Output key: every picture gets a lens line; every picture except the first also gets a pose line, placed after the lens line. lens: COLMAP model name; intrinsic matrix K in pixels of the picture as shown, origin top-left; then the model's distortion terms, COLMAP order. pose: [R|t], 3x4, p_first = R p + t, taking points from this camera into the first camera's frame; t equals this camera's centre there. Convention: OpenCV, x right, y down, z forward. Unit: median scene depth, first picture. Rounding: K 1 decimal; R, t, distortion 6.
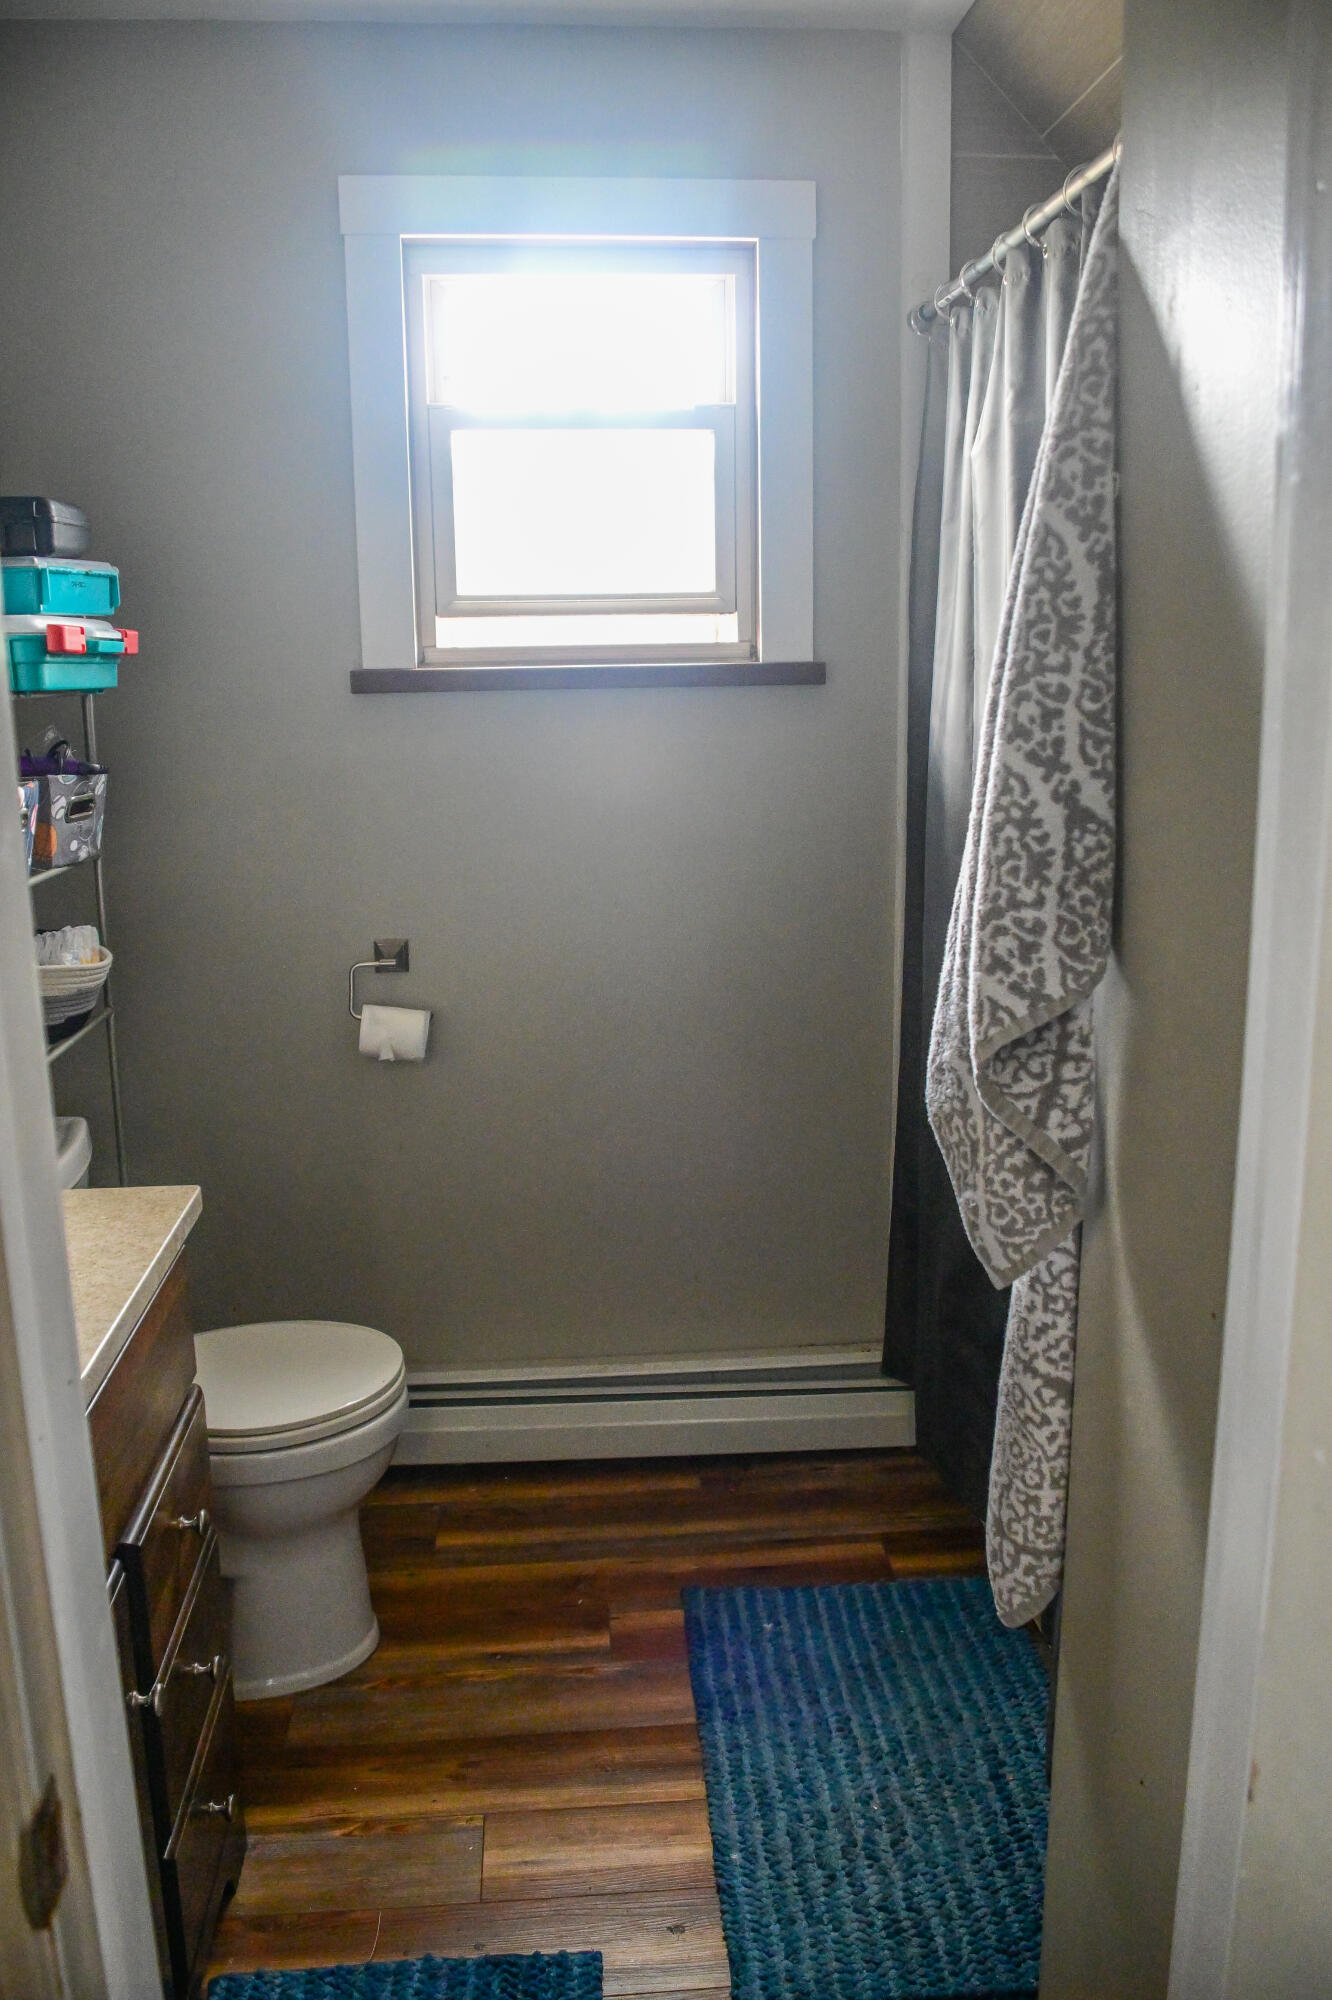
lens RADIAL K [[1557.1, 0, 666.0], [0, 1557.1, 1000.0], [0, 0, 1]] dist [-0.031474, 0.002857]
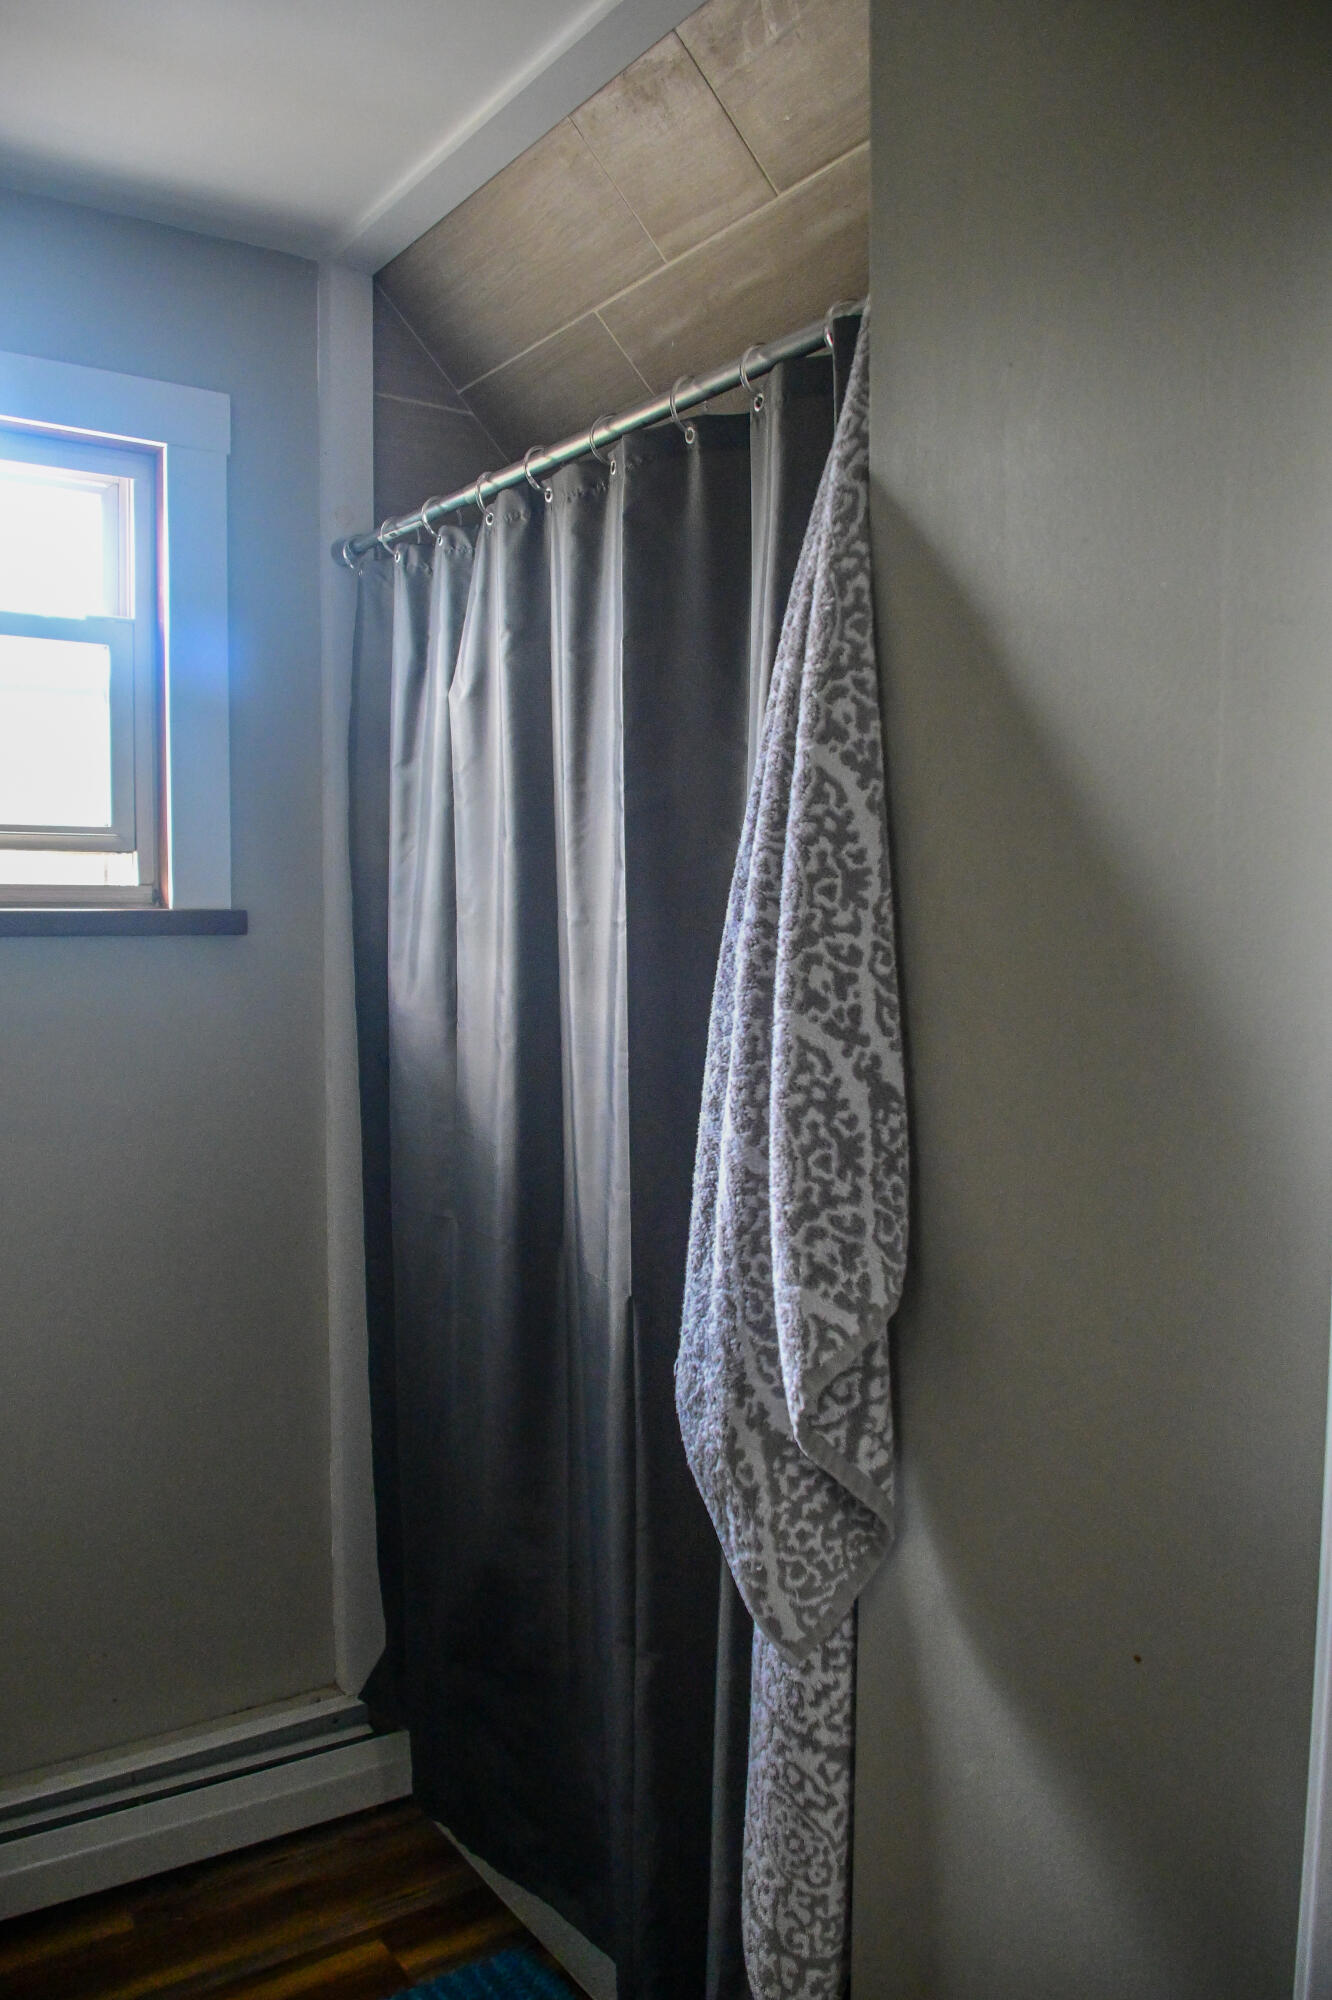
lens RADIAL K [[1552.1, 0, 666.0], [0, 1552.1, 1000.0], [0, 0, 1]] dist [-0.052704, 0.002766]
pose [[0.873706, -0.017308, 0.486146, -0.263614], [0.090881, 0.987579, -0.128171, -0.069396], [-0.477889, 0.156165, 0.864427, 0.292539]]
